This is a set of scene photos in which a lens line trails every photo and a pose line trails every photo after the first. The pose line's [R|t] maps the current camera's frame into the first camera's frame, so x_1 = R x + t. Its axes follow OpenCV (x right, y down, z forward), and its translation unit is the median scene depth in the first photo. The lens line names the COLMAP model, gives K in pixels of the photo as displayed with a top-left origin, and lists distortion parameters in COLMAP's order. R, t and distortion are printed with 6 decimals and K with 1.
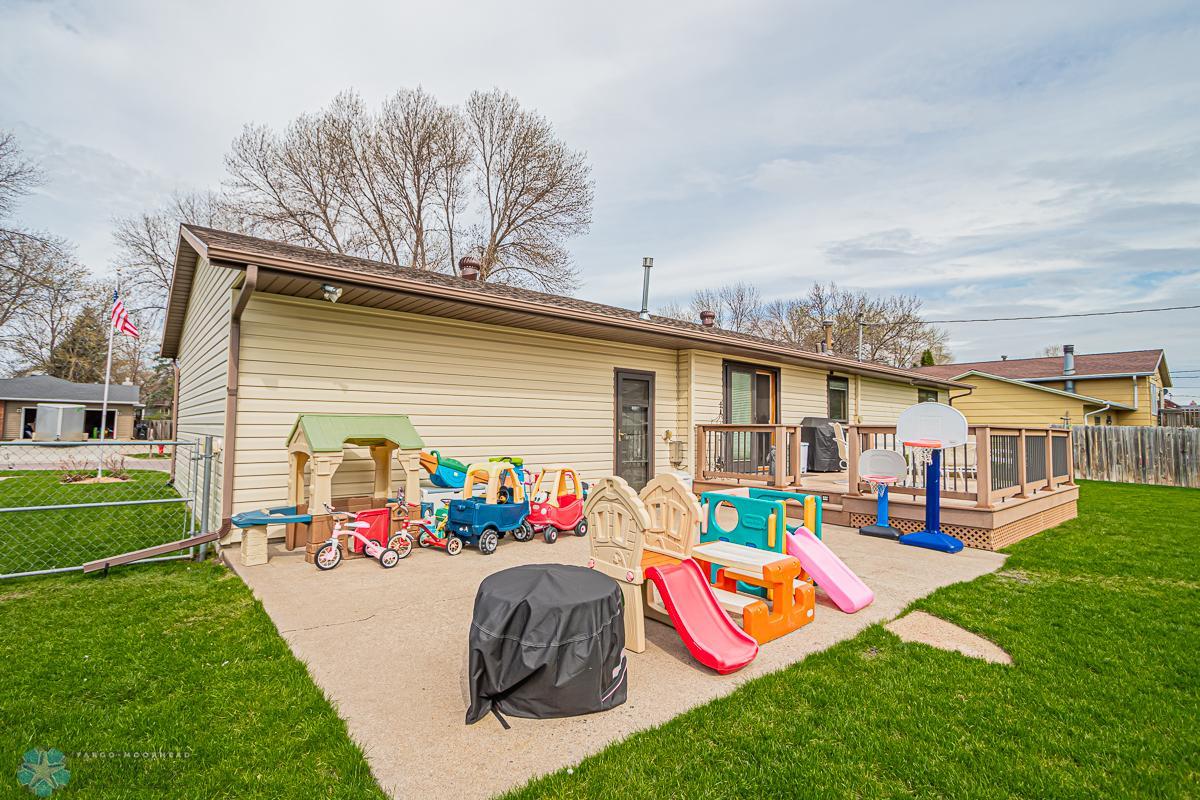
lens RADIAL K [[561.5, 0, 600.0], [0, 561.5, 400.0], [0, 0, 1]] dist [0.000933, 0.000124]
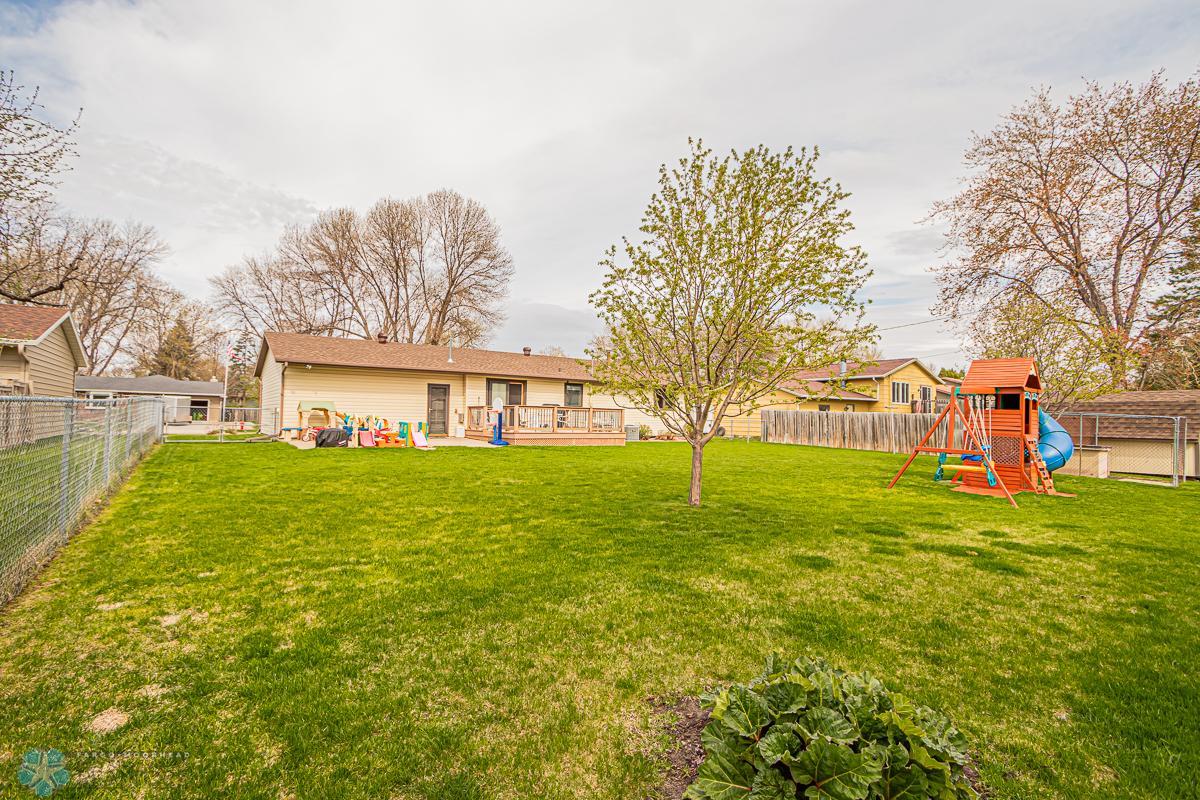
lens RADIAL K [[561.5, 0, 600.0], [0, 561.5, 400.0], [0, 0, 1]] dist [0.000933, 0.000124]
pose [[0.997437, 0.002092, -0.071514, 0.527611], [-0.000822, 0.999841, 0.017787, -0.015203], [0.071540, -0.017683, 0.997281, -0.788431]]
